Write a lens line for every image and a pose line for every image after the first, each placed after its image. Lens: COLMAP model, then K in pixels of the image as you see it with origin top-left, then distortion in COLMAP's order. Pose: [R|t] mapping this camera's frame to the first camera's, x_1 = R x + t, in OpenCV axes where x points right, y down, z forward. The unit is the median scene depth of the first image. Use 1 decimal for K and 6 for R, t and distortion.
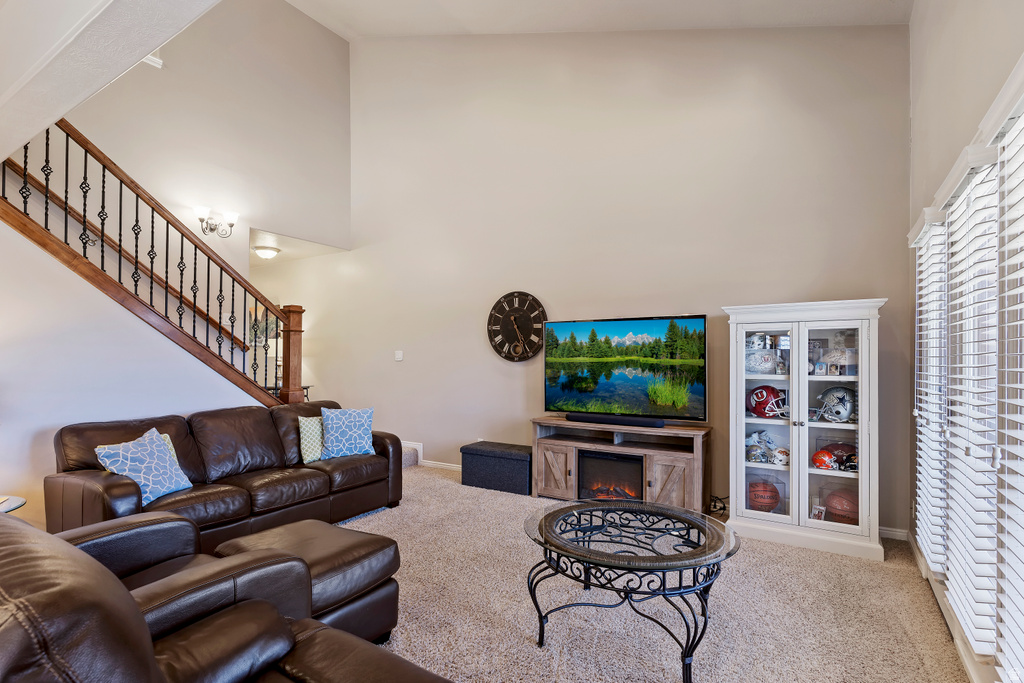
lens RADIAL K [[487.7, 0, 490.4], [0, 487.7, 363.3], [0, 0, 1]] dist [-0.003705, 0.002102]
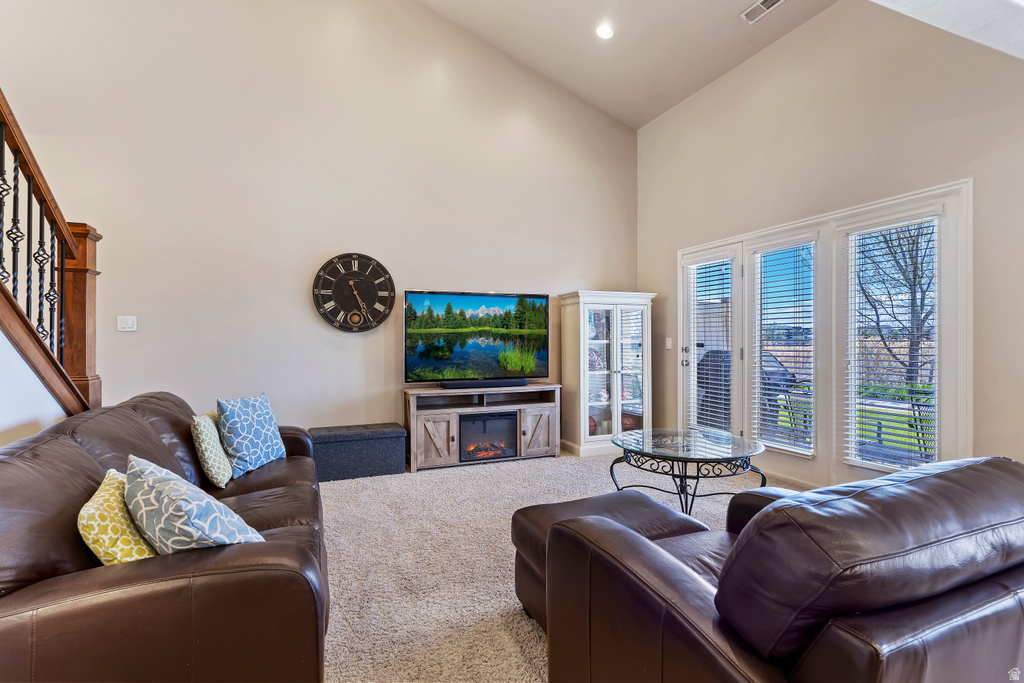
lens RADIAL K [[487.7, 0, 519.3], [0, 487.7, 339.9], [0, 0, 1]] dist [-0.003705, 0.002102]
pose [[0.581637, -0.008302, 0.813406, -0.568443], [0.008022, 0.999958, 0.004470, 0.011010], [-0.813409, 0.003925, 0.581679, 0.269653]]
